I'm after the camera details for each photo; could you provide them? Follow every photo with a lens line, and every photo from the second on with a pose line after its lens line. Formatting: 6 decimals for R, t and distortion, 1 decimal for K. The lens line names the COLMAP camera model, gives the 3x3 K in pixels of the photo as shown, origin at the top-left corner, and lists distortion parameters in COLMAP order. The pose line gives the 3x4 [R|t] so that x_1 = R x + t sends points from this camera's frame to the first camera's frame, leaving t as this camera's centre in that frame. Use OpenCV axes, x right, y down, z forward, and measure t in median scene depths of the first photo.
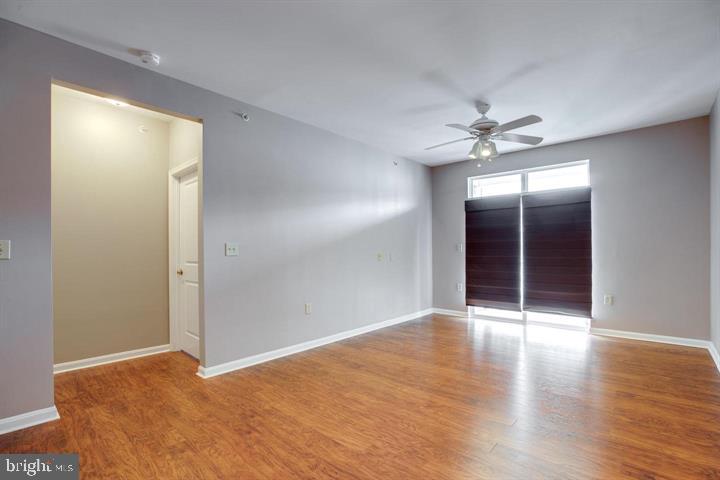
lens RADIAL K [[338.0, 0, 360.7], [0, 338.0, 248.8], [0, 0, 1]] dist [-0.032461, 0.001017]
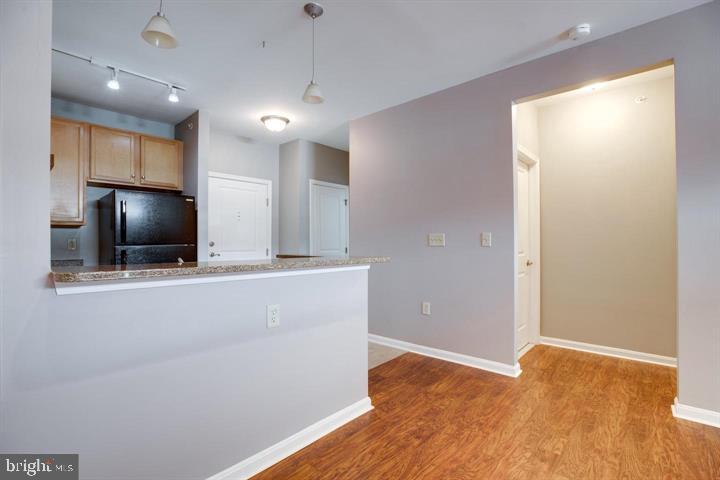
lens RADIAL K [[328.8, 0, 361.2], [0, 328.8, 245.2], [0, 0, 1]] dist [-0.026224, 0.000658]
pose [[-0.002615, 0.015831, -0.999871, 0.189801], [0.011134, 0.999813, 0.015801, -0.002562], [0.999935, -0.011091, -0.002791, 0.275997]]
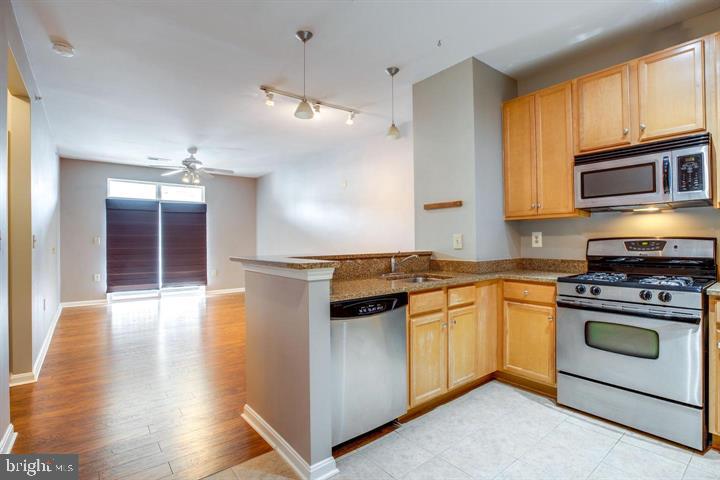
lens RADIAL K [[352.8, 0, 364.5], [0, 352.8, 240.6], [0, 0, 1]] dist [-0.030408, 0.000165]
pose [[0.158339, 0.007612, 0.987356, -1.080512], [-0.001206, 0.999971, -0.007516, 0.005254], [-0.987384, -0.000001, 0.158343, -0.035865]]
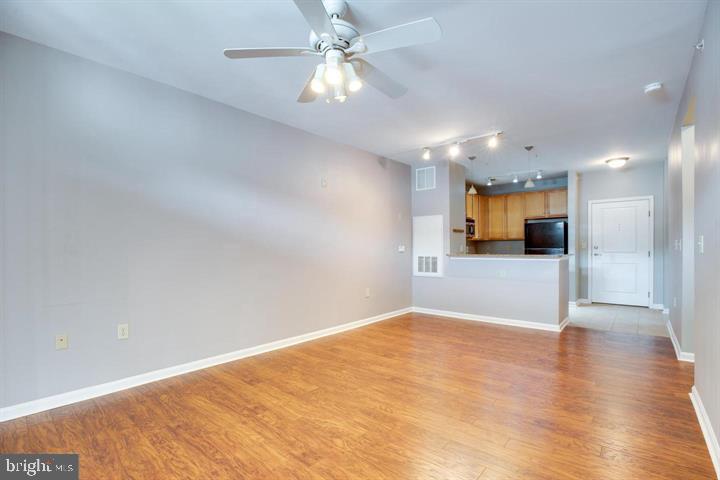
lens RADIAL K [[329.2, 0, 363.8], [0, 329.2, 255.2], [0, 0, 1]] dist [-0.031473, -0.000013]
pose [[-0.999615, 0.015418, -0.023048, 0.331170], [0.015094, 0.999786, 0.014130, 0.003186], [0.023261, 0.013777, -0.999635, 1.545240]]
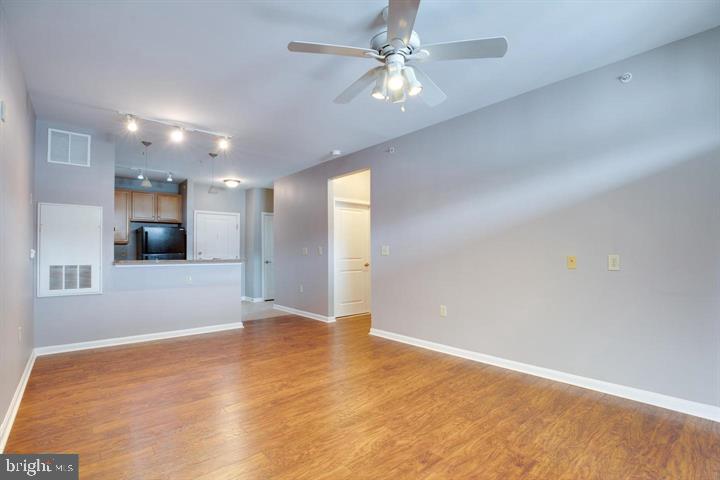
lens RADIAL K [[338.0, 0, 360.7], [0, 338.0, 248.8], [0, 0, 1]] dist [-0.032461, 0.001017]
pose [[-0.127592, -0.003257, -0.991821, 0.945225], [0.009725, 0.999942, -0.004534, -0.001442], [0.991779, -0.010224, -0.127553, 1.000868]]
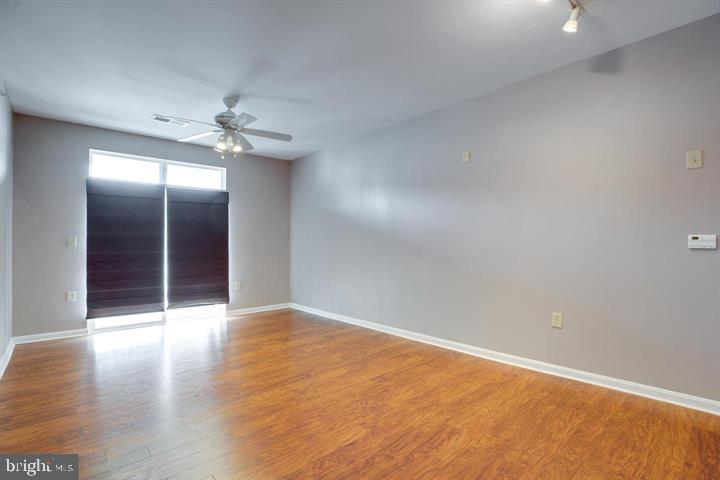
lens RADIAL K [[345.8, 0, 367.9], [0, 345.8, 240.6], [0, 0, 1]] dist [-0.030028, 0.000404]
pose [[0.089550, 0.018612, 0.995808, -0.600100], [-0.002260, 0.999827, -0.018484, 0.010676], [-0.995980, -0.000595, 0.089577, 0.493605]]
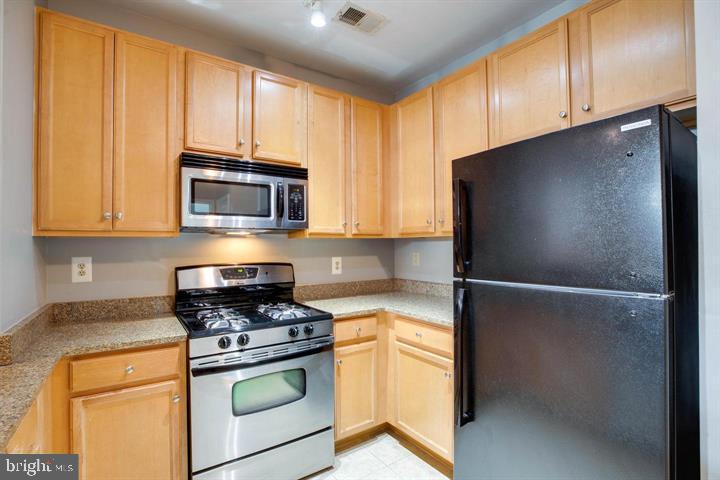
lens RADIAL K [[340.1, 0, 355.5], [0, 340.1, 243.3], [0, 0, 1]] dist [-0.028840, 0.000401]
pose [[-0.971346, 0.012659, 0.237331, -0.655295], [0.009018, 0.999824, -0.016421, -0.033212], [-0.237497, -0.013811, -0.971290, 0.069562]]
